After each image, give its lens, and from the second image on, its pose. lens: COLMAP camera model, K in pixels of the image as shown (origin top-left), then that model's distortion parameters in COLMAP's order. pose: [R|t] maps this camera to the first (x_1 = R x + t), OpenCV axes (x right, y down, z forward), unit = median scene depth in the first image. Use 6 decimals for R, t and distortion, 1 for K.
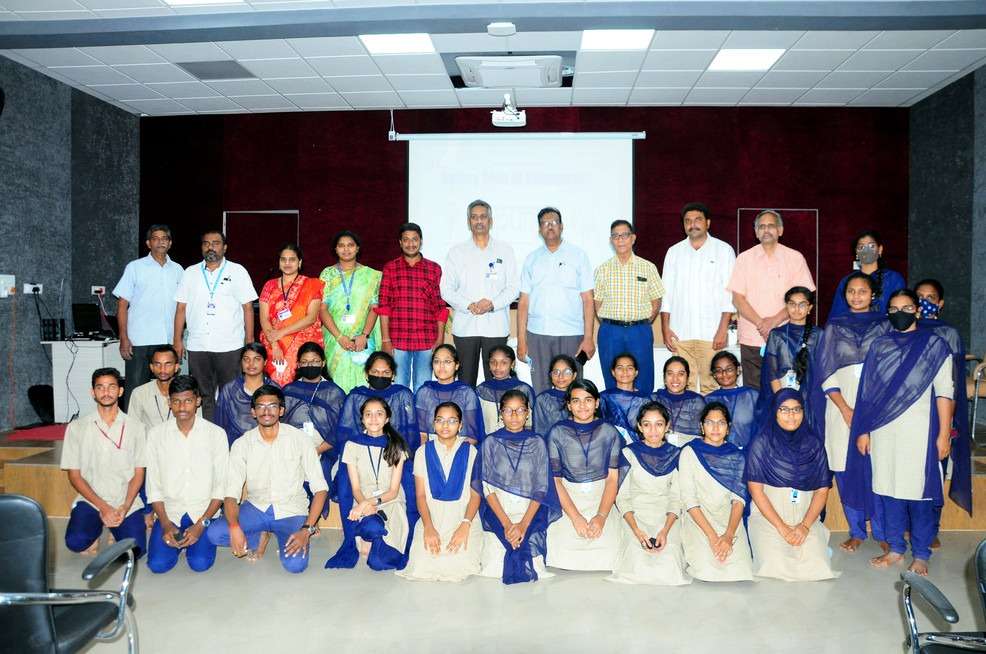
lens RADIAL K [[857.8, 0, 493.0], [0, 857.8, 327.0], [0, 0, 1]] dist [-0.053626, 0.003366]
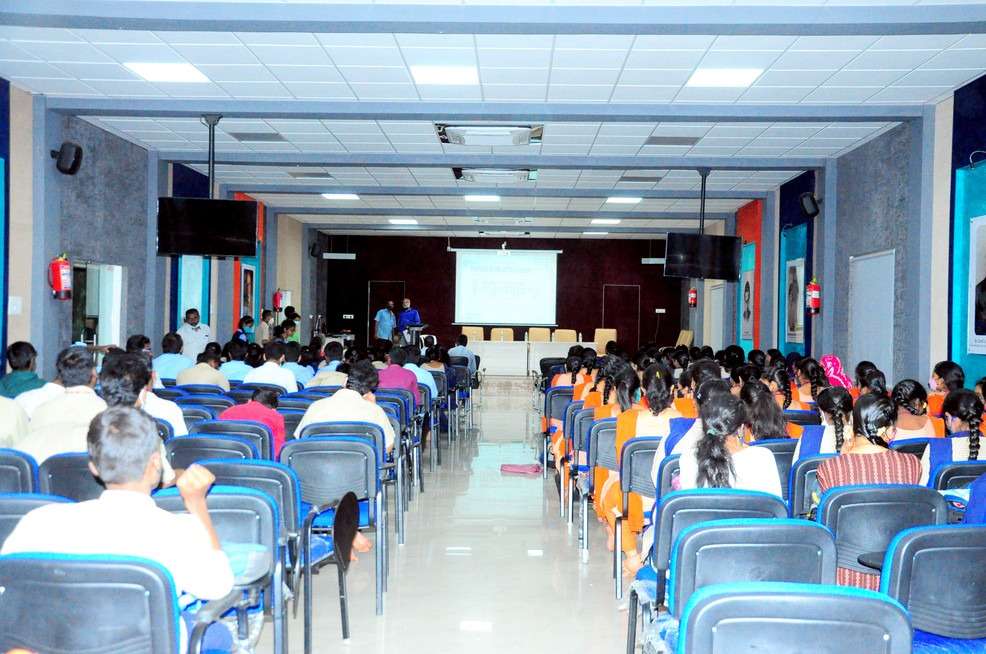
lens RADIAL K [[1038.5, 0, 493.0], [0, 1038.5, 327.0], [0, 0, 1]] dist [0.074800, -0.002643]
pose [[0.999038, 0.014041, 0.041553, -0.112410], [-0.012969, 0.999579, -0.025968, 0.045308], [-0.041900, 0.025405, 0.998799, -1.681274]]
